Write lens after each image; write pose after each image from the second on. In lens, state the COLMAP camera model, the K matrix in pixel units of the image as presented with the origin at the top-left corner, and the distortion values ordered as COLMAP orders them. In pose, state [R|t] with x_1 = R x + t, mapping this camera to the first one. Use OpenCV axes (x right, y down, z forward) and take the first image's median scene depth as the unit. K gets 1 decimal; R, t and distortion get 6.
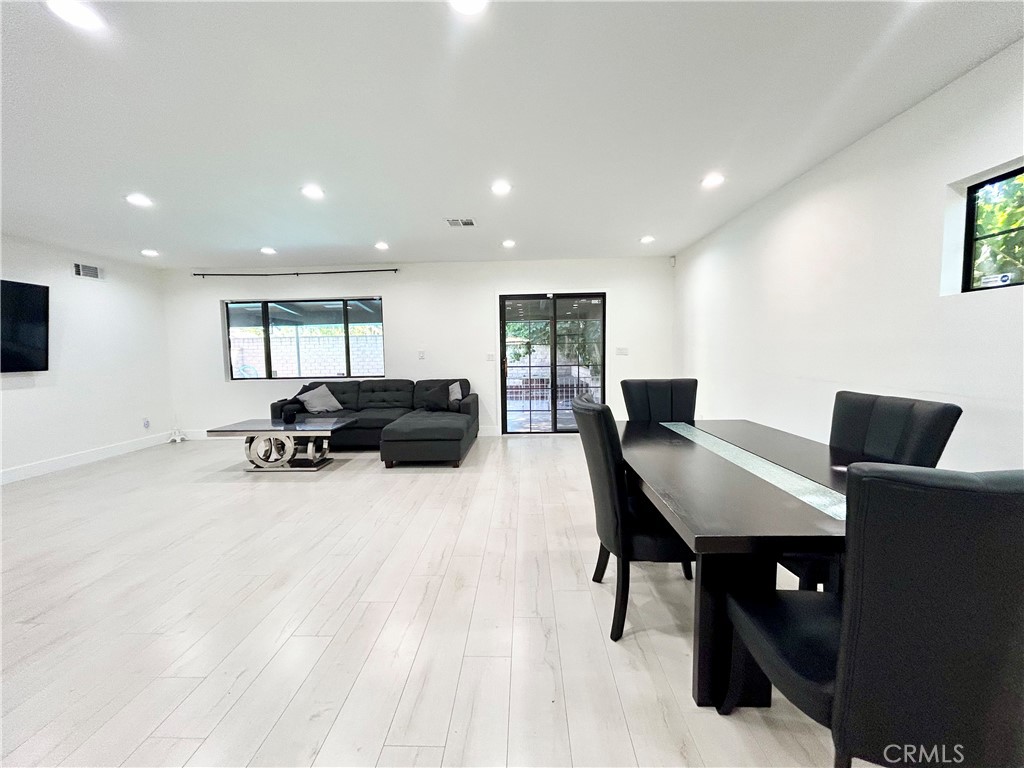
lens RADIAL K [[410.2, 0, 510.4], [0, 410.2, 380.1], [0, 0, 1]] dist [-0.001400, 0.000500]
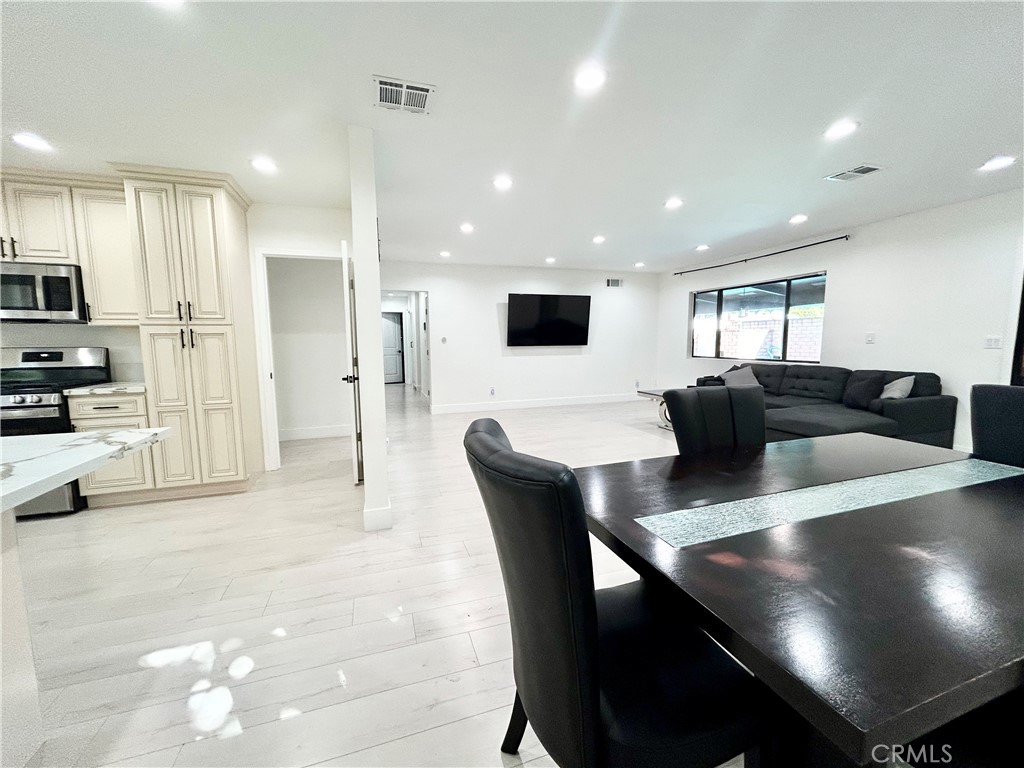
lens RADIAL K [[410.2, 0, 511.4], [0, 410.2, 383.7], [0, 0, 1]] dist [-0.001400, 0.000500]
pose [[0.350988, 0.114703, -0.929328, 0.290299], [-0.063281, 0.993106, 0.098675, -0.008968], [0.934239, 0.024176, 0.355827, 0.067411]]
